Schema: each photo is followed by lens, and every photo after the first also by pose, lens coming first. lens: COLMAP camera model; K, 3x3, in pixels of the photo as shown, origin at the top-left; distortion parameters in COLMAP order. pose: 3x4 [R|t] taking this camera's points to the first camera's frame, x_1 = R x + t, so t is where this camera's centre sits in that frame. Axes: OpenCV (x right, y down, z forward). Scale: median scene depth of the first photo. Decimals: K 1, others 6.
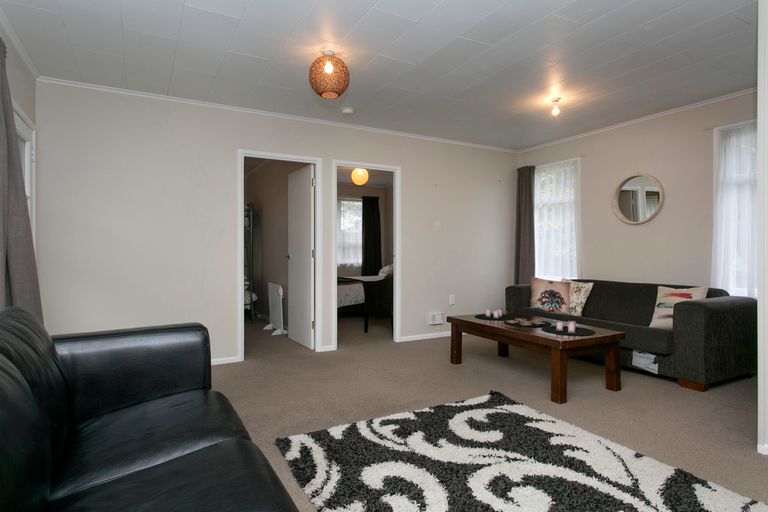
lens RADIAL K [[438.7, 0, 384.0], [0, 438.7, 256.0], [0, 0, 1]] dist [0.000670, 0.000134]
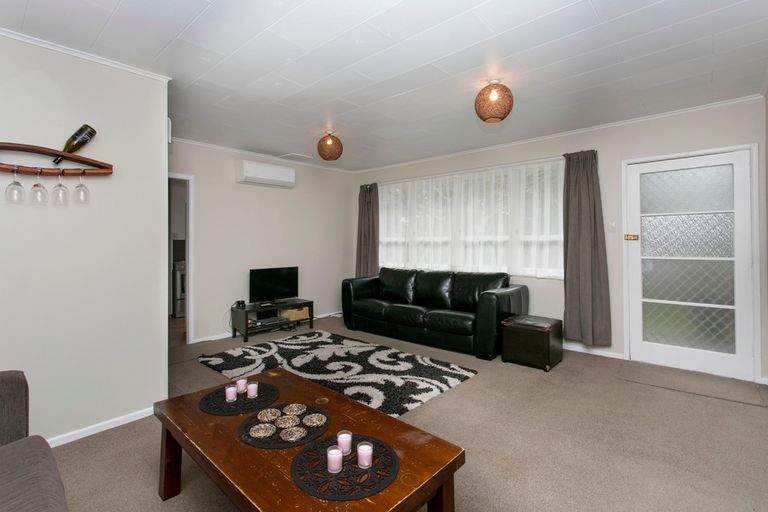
lens RADIAL K [[378.7, 0, 383.2], [0, 378.7, 241.8], [0, 0, 1]] dist [-0.001079, 0.000446]
pose [[-0.945202, 0.004652, -0.326453, 0.573602], [0.004403, 0.999989, 0.001502, -0.079401], [0.326457, -0.000018, -0.945212, 2.300671]]
